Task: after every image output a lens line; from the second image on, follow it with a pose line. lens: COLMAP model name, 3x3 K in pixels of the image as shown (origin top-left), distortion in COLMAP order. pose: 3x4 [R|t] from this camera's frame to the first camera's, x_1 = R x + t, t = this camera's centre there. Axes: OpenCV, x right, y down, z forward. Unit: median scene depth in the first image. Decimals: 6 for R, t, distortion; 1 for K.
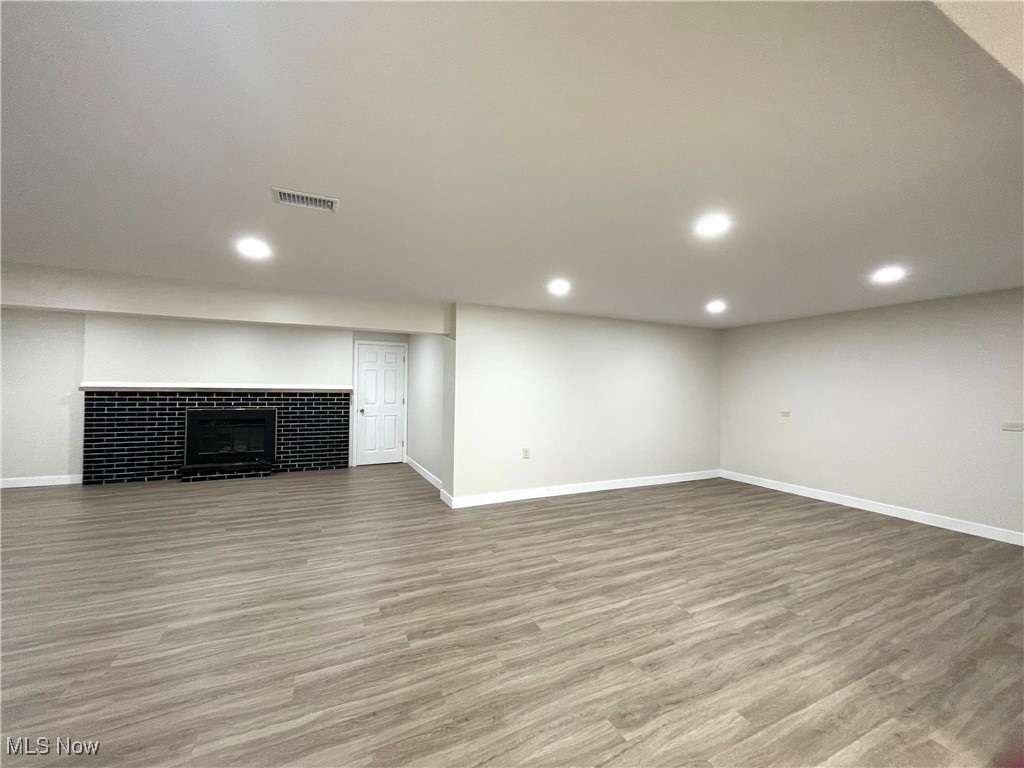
lens RADIAL K [[416.6, 0, 513.0], [0, 416.6, 383.9], [0, 0, 1]] dist [-0.000296, -0.000942]
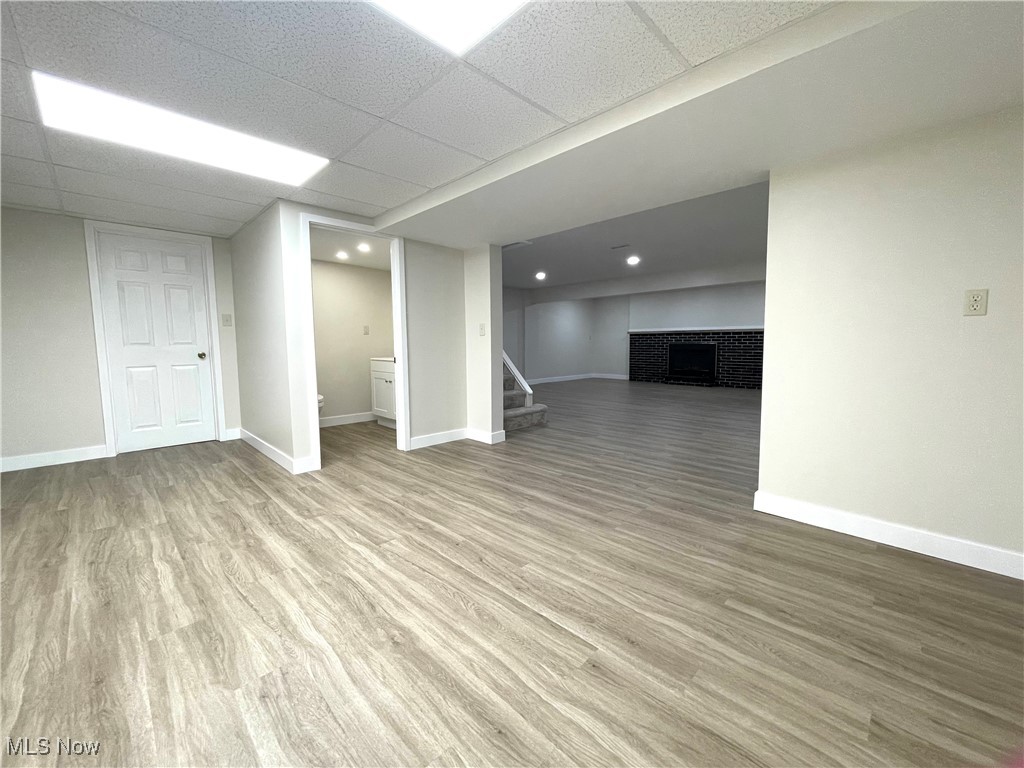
lens RADIAL K [[416.6, 0, 513.1], [0, 416.6, 382.5], [0, 0, 1]] dist [-0.000296, -0.000942]
pose [[0.329211, 0.073752, -0.941372, 1.274084], [0.020909, 0.996131, 0.085354, 0.122193], [0.944025, -0.047783, 0.326396, -0.371429]]
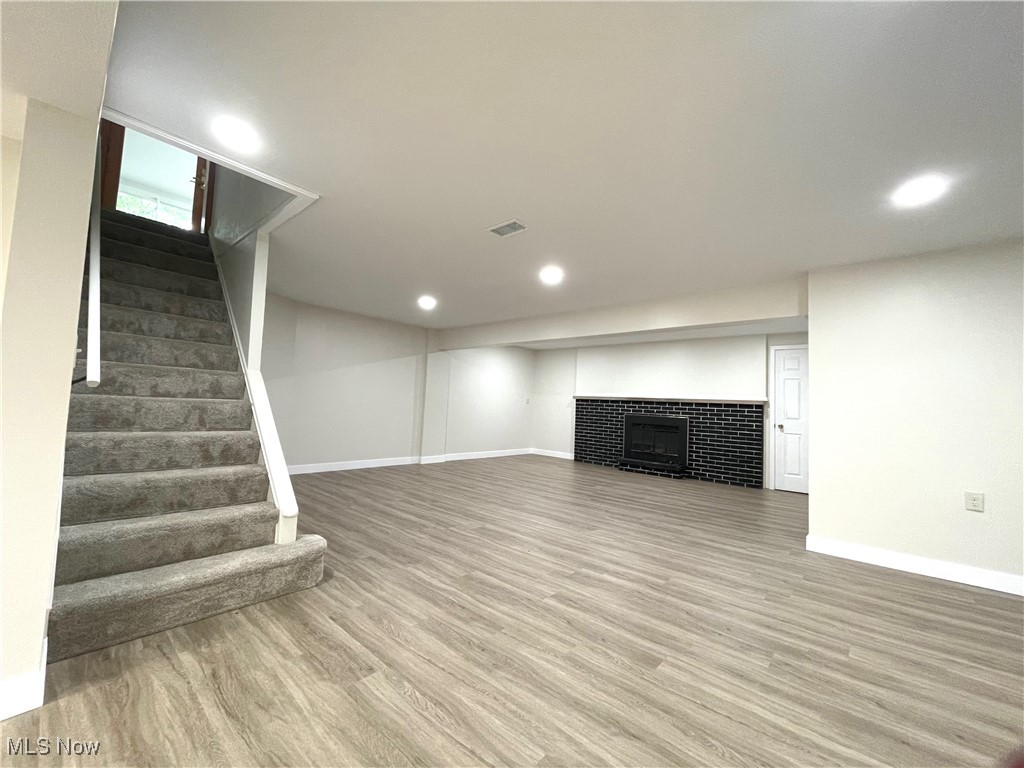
lens RADIAL K [[416.6, 0, 511.3], [0, 416.6, 383.1], [0, 0, 1]] dist [-0.000296, -0.000942]
pose [[0.382459, -0.043352, -0.922955, 0.531783], [-0.032127, 0.997671, -0.060175, 0.106635], [0.923414, 0.052666, 0.380175, 0.357126]]
